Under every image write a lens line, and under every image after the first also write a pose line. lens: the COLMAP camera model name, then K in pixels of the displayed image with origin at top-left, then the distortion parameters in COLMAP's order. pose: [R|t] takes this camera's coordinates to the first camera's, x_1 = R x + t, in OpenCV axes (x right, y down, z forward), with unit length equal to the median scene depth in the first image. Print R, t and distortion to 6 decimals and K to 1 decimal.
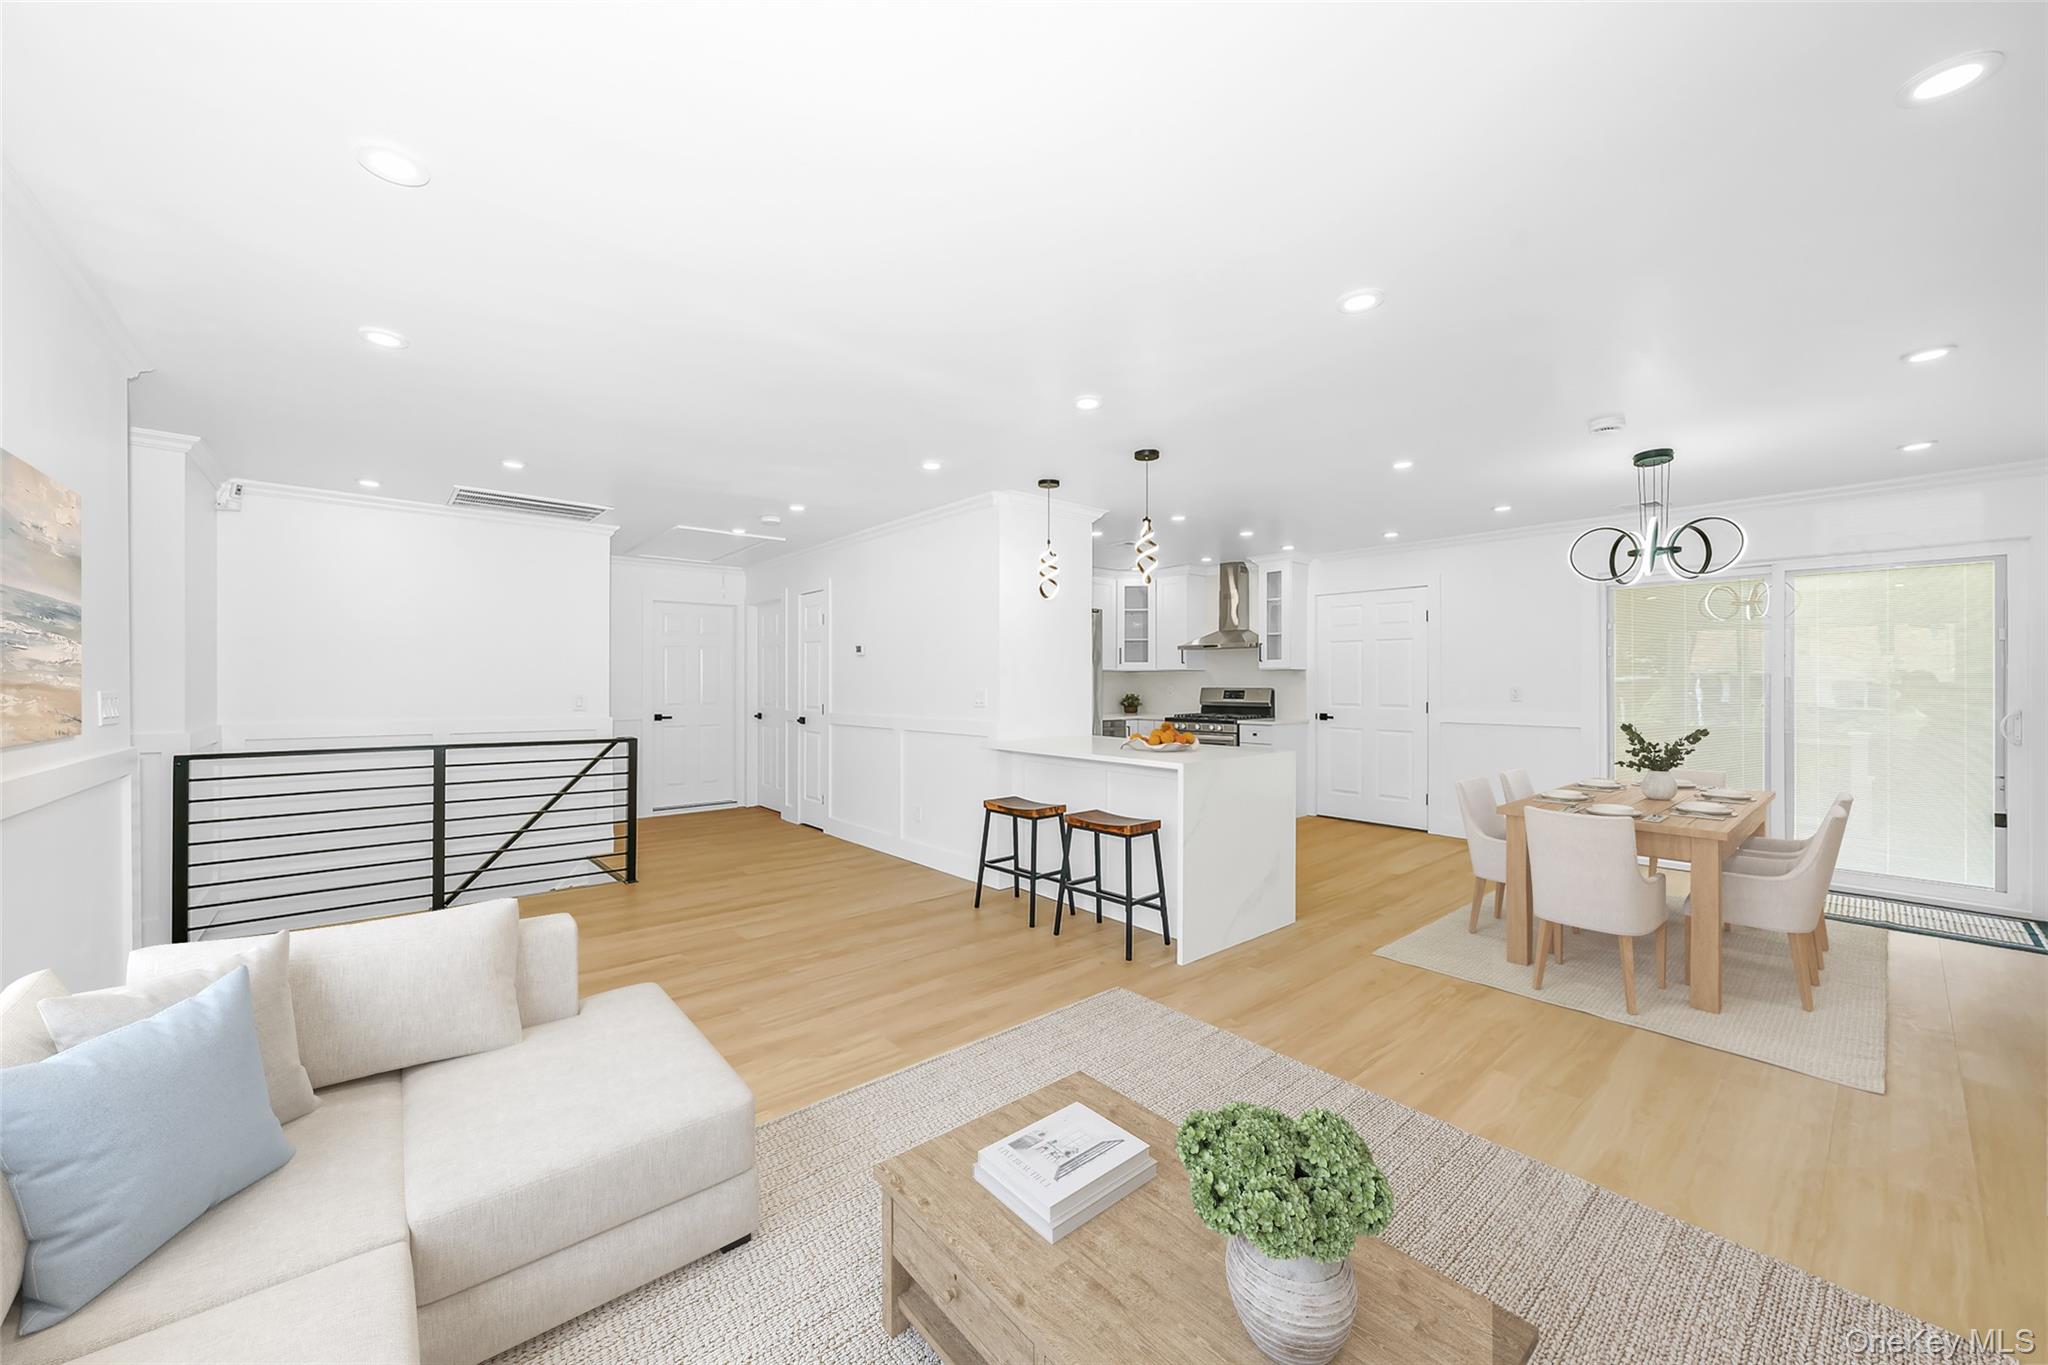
lens RADIAL K [[797.7, 0, 981.4], [0, 797.7, 690.2], [0, 0, 1]] dist [-0.001965, 0.000182]
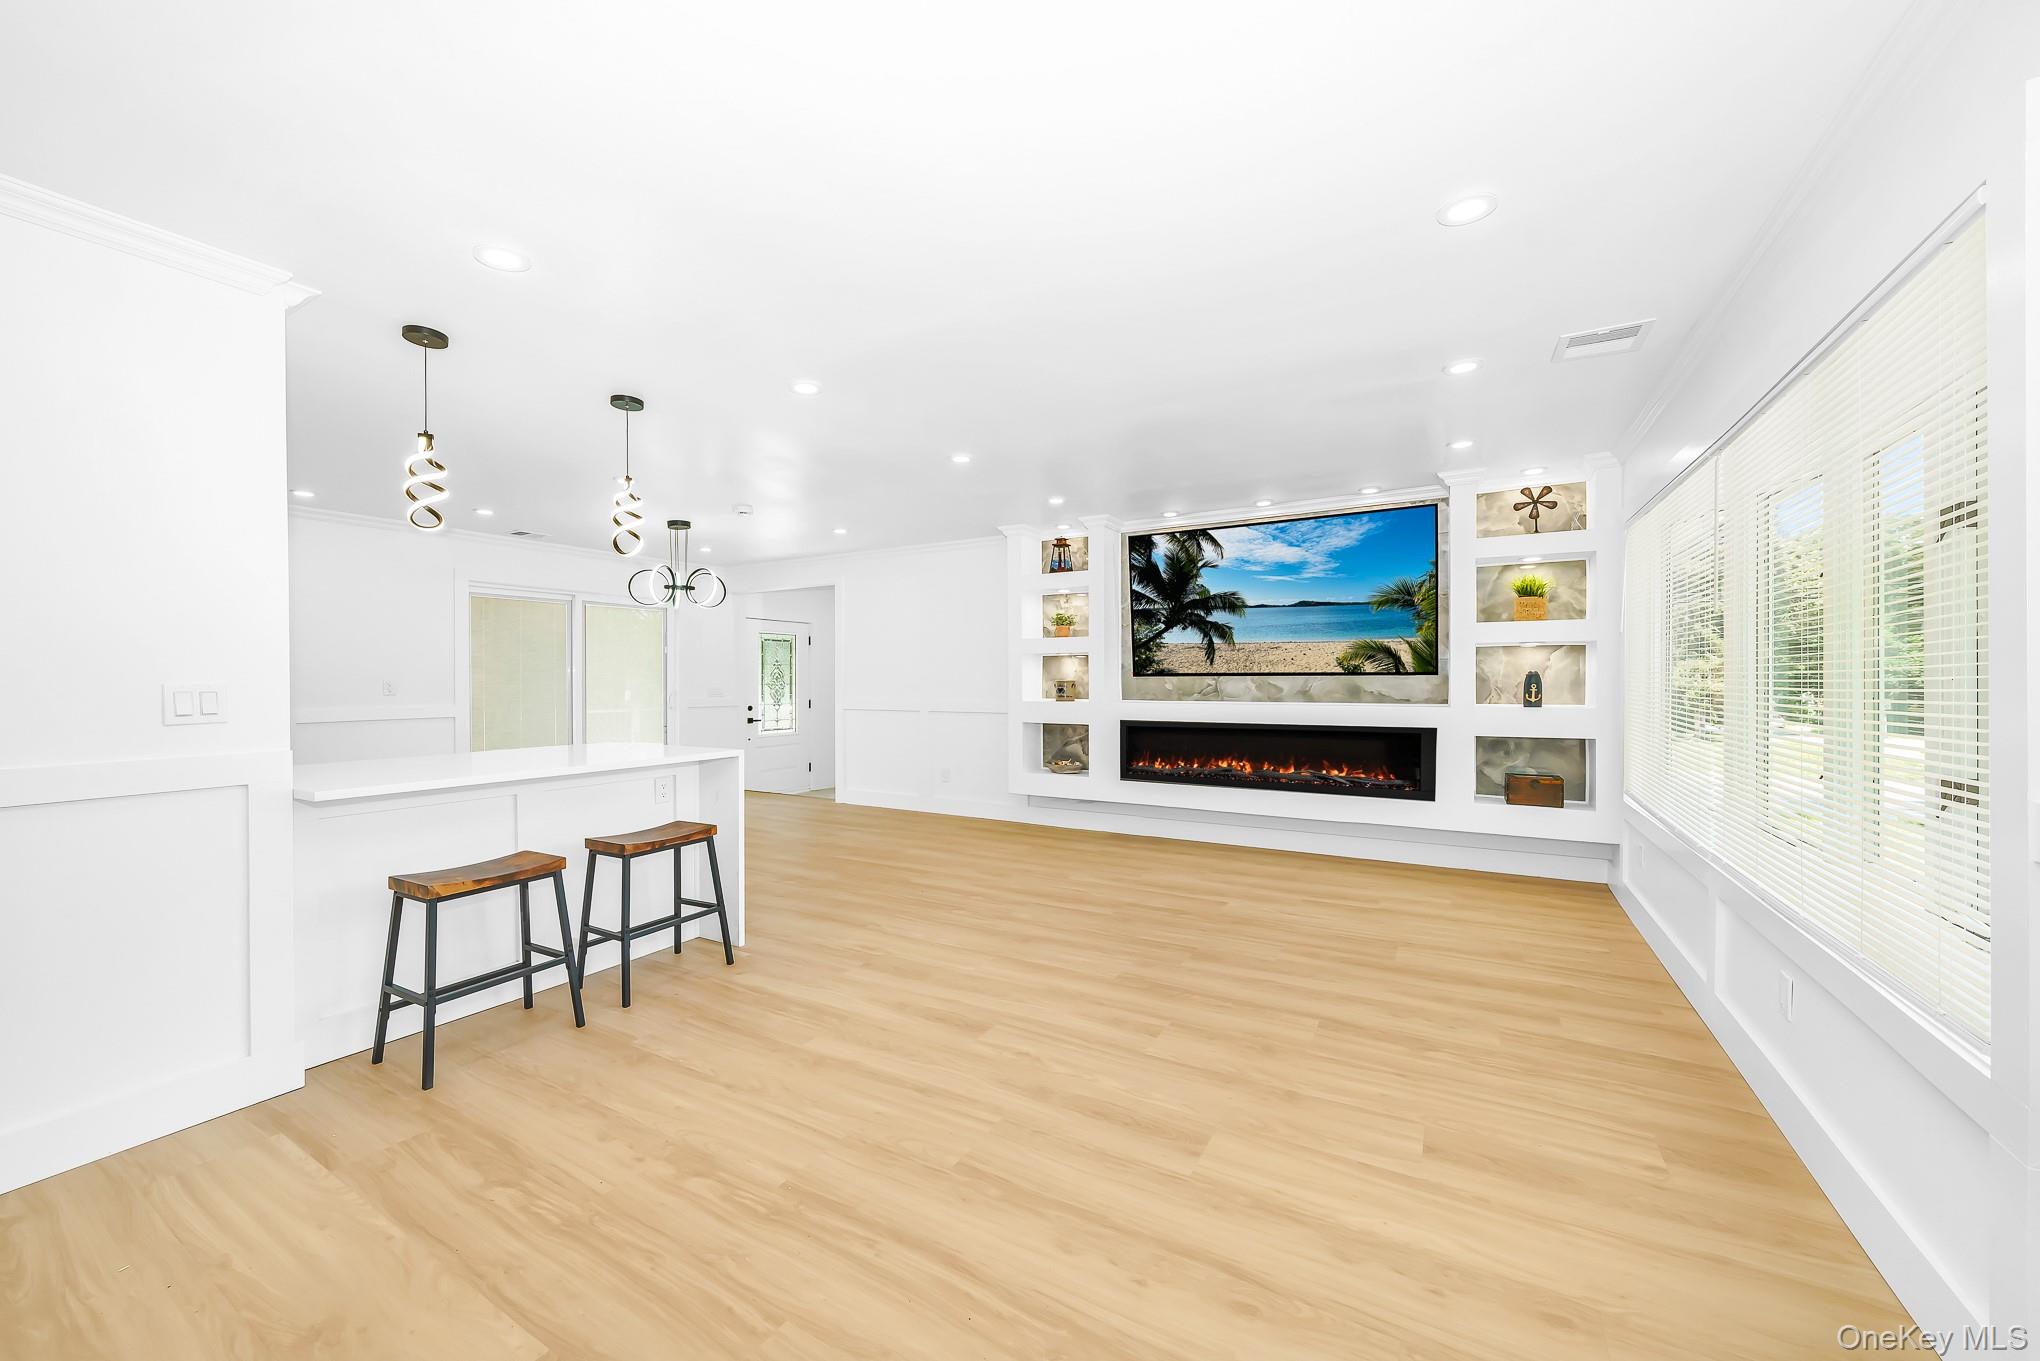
lens RADIAL K [[794.6, 0, 1006.3], [0, 794.6, 680.2], [0, 0, 1]] dist [-0.001965, 0.000182]
pose [[-0.387468, -0.002224, 0.921880, -0.746686], [0.009616, 0.999933, 0.006454, -0.000667], [-0.921833, 0.011366, -0.387421, 0.981318]]
